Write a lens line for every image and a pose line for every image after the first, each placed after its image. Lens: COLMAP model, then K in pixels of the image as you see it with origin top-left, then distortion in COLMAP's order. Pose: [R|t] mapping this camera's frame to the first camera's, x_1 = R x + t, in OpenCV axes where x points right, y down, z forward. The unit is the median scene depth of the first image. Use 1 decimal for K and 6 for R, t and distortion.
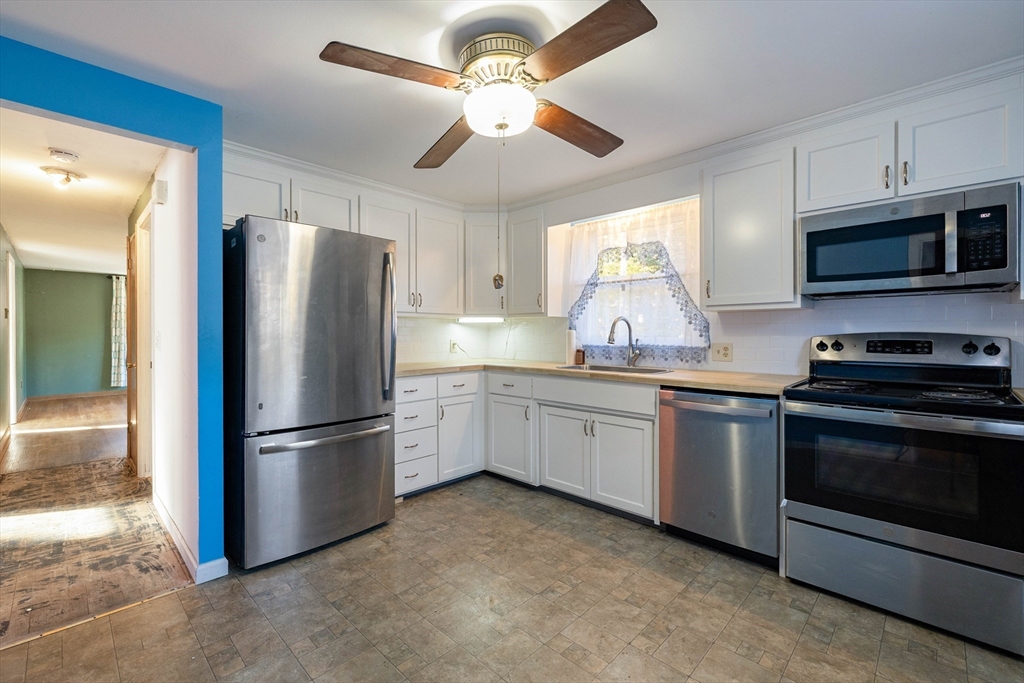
lens RADIAL K [[440.8, 0, 514.6], [0, 440.8, 337.0], [0, 0, 1]] dist [0.000557, 0.000429]
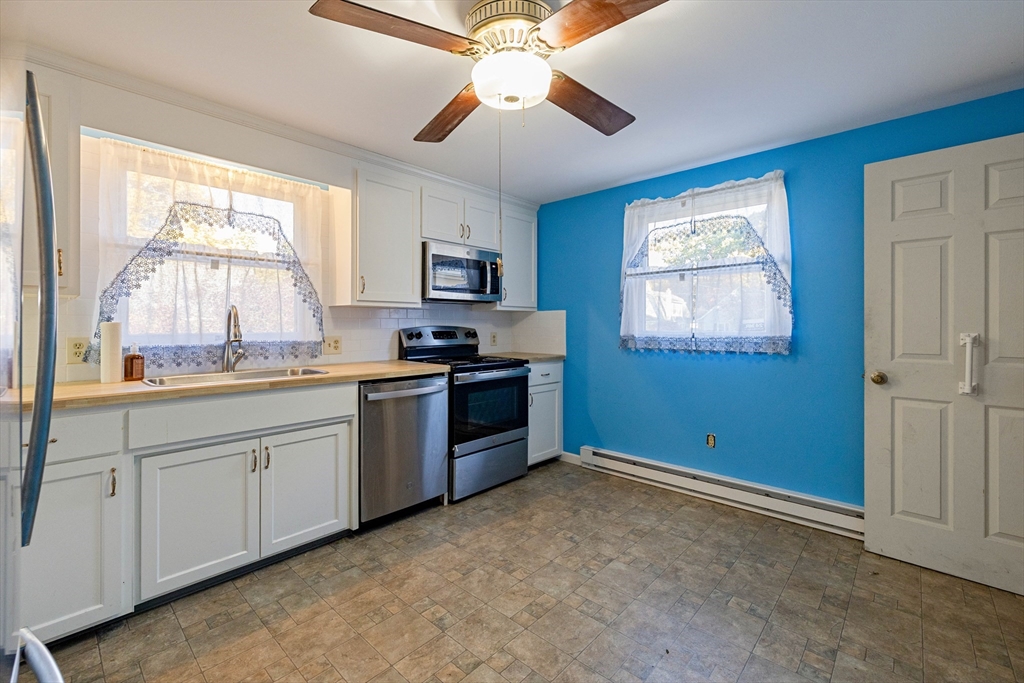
lens RADIAL K [[433.0, 0, 513.5], [0, 433.0, 325.9], [0, 0, 1]] dist [0.000735, 0.000279]
pose [[-0.023045, -0.000971, 0.999734, -0.524336], [0.010088, 0.999948, 0.001204, -0.007307], [-0.999684, 0.010113, -0.023034, 0.580916]]
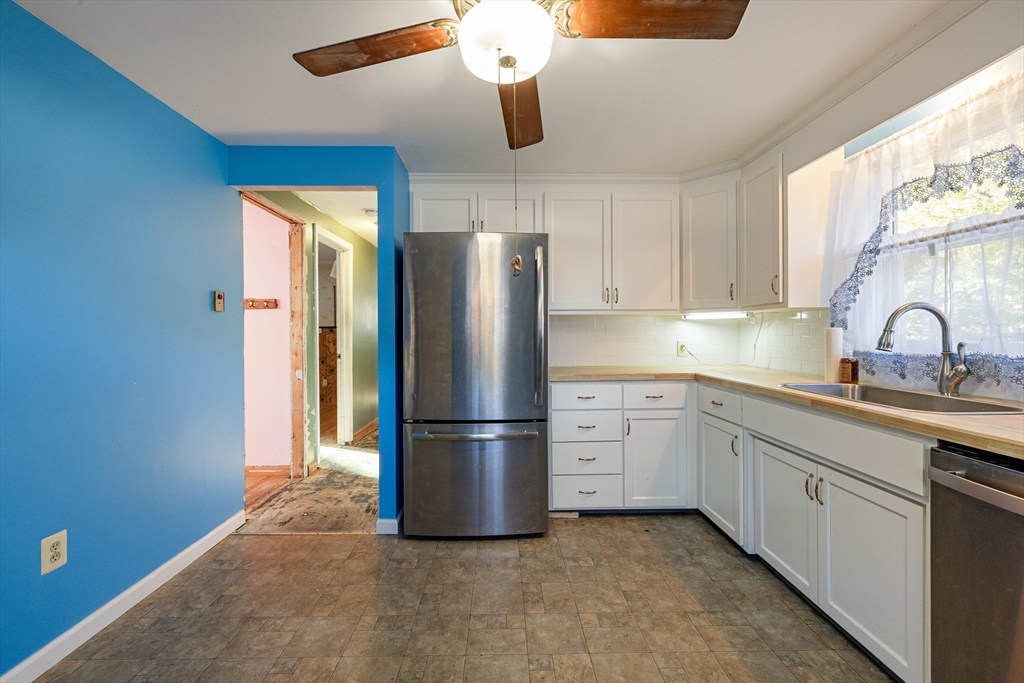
lens RADIAL K [[433.4, 0, 510.0], [0, 433.4, 336.7], [0, 0, 1]] dist [-0.000075, 0.000138]
pose [[0.705478, 0.004017, -0.708720, 0.285354], [-0.003877, 0.999991, 0.001809, -0.002510], [0.708721, 0.001472, 0.705487, 0.271103]]
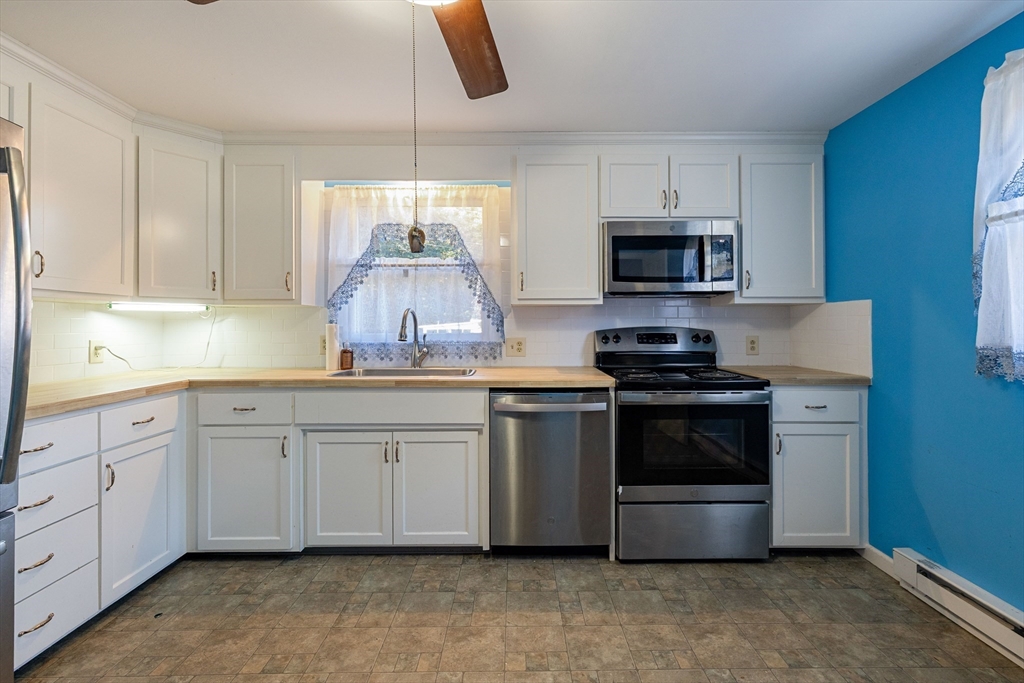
lens RADIAL K [[436.9, 0, 519.2], [0, 436.9, 324.4], [0, 0, 1]] dist [-0.000046, 0.000416]
pose [[0.712915, 0.002100, 0.701248, -0.197503], [0.008469, 0.999897, -0.011604, -0.004609], [-0.701200, 0.014212, 0.712823, 0.290287]]
